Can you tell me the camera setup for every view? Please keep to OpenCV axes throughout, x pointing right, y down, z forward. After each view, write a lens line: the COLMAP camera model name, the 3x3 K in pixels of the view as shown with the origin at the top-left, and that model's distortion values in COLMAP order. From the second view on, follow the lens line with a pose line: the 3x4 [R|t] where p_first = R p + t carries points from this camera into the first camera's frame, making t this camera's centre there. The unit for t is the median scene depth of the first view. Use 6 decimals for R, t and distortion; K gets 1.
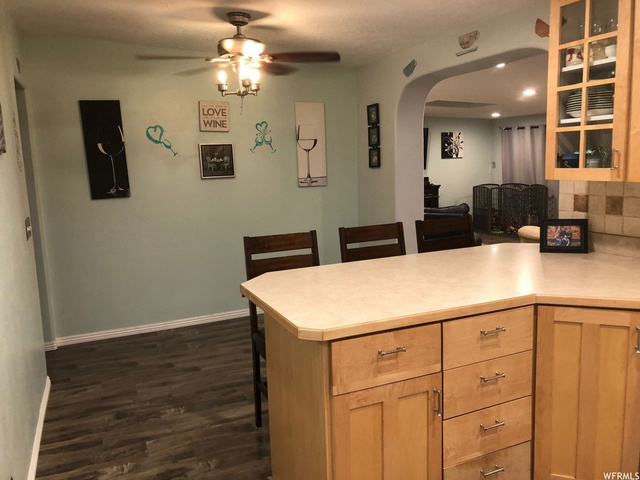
lens RADIAL K [[519.5, 0, 319.4], [0, 519.5, 239.8], [0, 0, 1]] dist [0.010439, -0.021384]
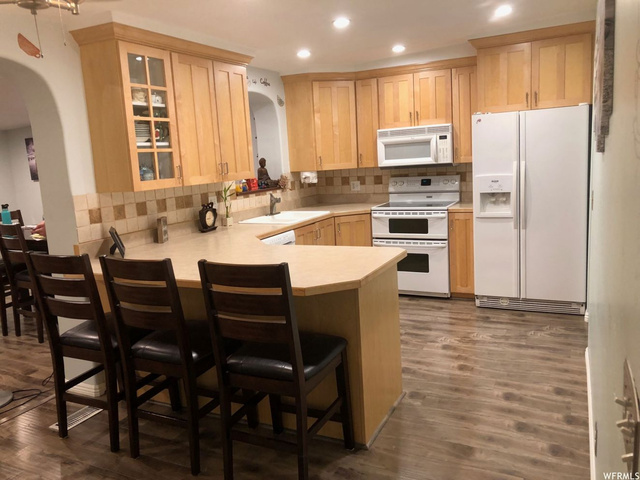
lens RADIAL K [[519.5, 0, 314.8], [0, 519.5, 236.4], [0, 0, 1]] dist [0.010439, -0.021384]
pose [[-0.634749, -0.048600, 0.771189, -0.800743], [0.194335, 0.955902, 0.220194, -0.214508], [-0.747882, 0.289637, -0.597313, 1.539404]]
